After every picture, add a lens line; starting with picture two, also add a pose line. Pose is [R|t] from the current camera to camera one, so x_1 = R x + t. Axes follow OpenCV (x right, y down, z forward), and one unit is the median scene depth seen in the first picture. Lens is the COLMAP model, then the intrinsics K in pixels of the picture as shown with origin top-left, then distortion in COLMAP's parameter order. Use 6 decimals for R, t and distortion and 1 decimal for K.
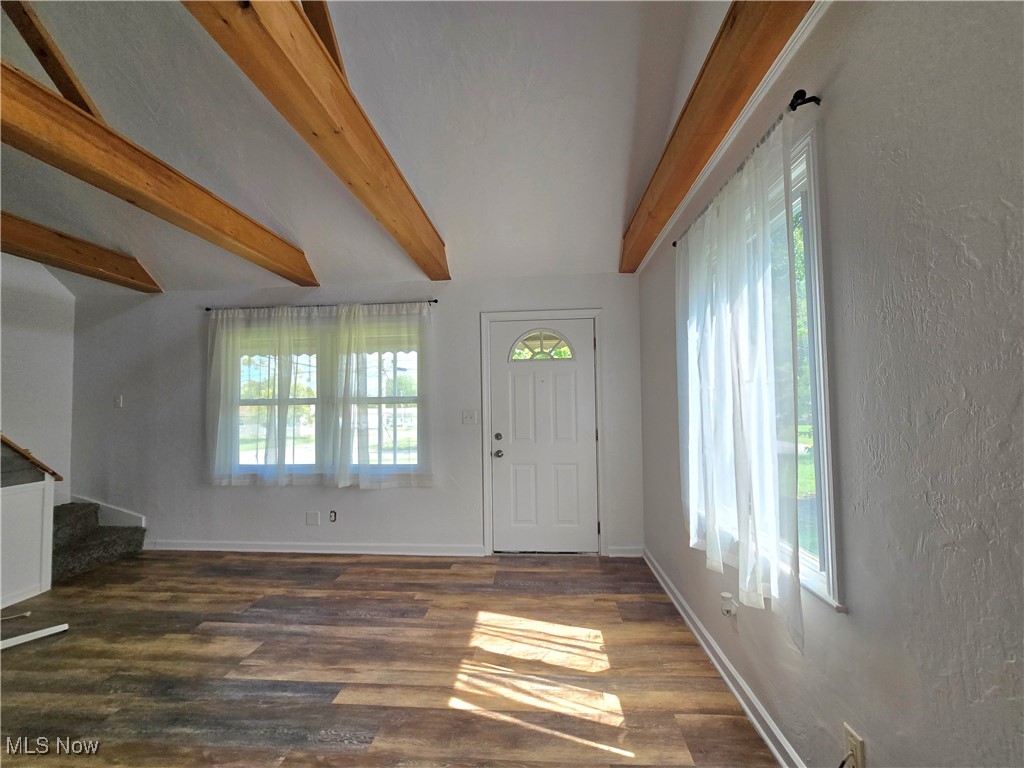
lens RADIAL K [[422.3, 0, 511.5], [0, 422.3, 391.4], [0, 0, 1]] dist [-0.011133, 0.003279]
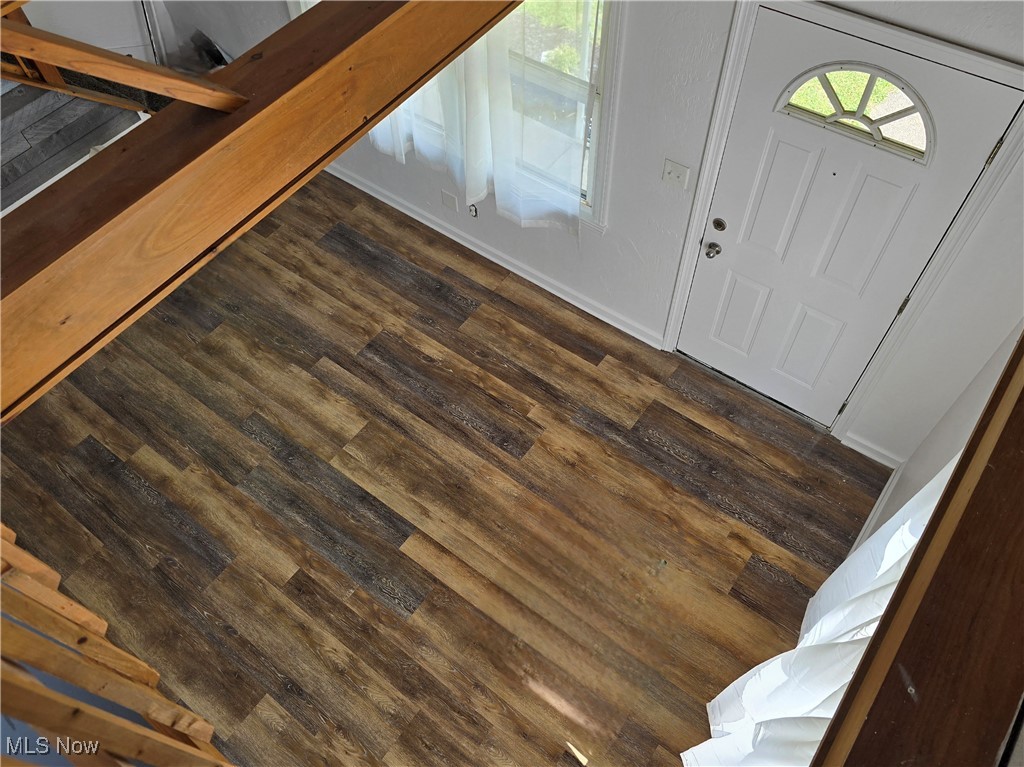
lens RADIAL K [[794.1, 0, 497.2], [0, 794.1, 381.0], [0, 0, 1]] dist [0.085504, -0.038176]
pose [[0.840483, 0.433066, -0.325641, 0.163387], [0.046206, 0.541519, 0.839418, -0.713099], [0.539863, -0.720563, 0.435128, 0.298666]]
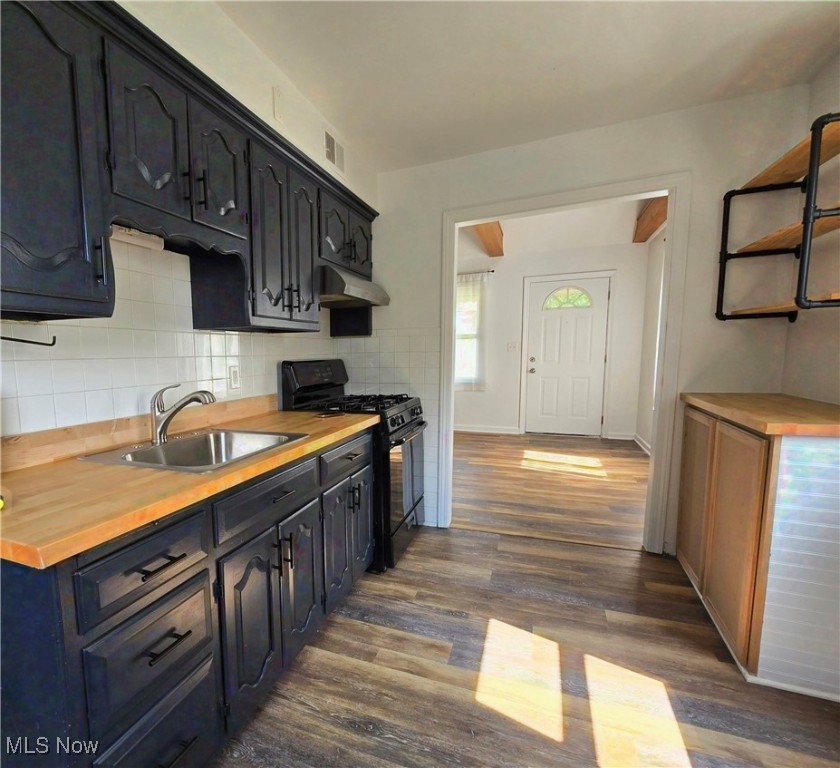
lens RADIAL K [[445.8, 0, 337.9], [0, 445.8, 404.3], [0, 0, 1]] dist [-0.004315, 0.001499]
pose [[0.938580, 0.039036, -0.342847, -0.148338], [0.016593, 0.987325, 0.157839, -0.000670], [0.344663, -0.153833, 0.926036, -0.861703]]
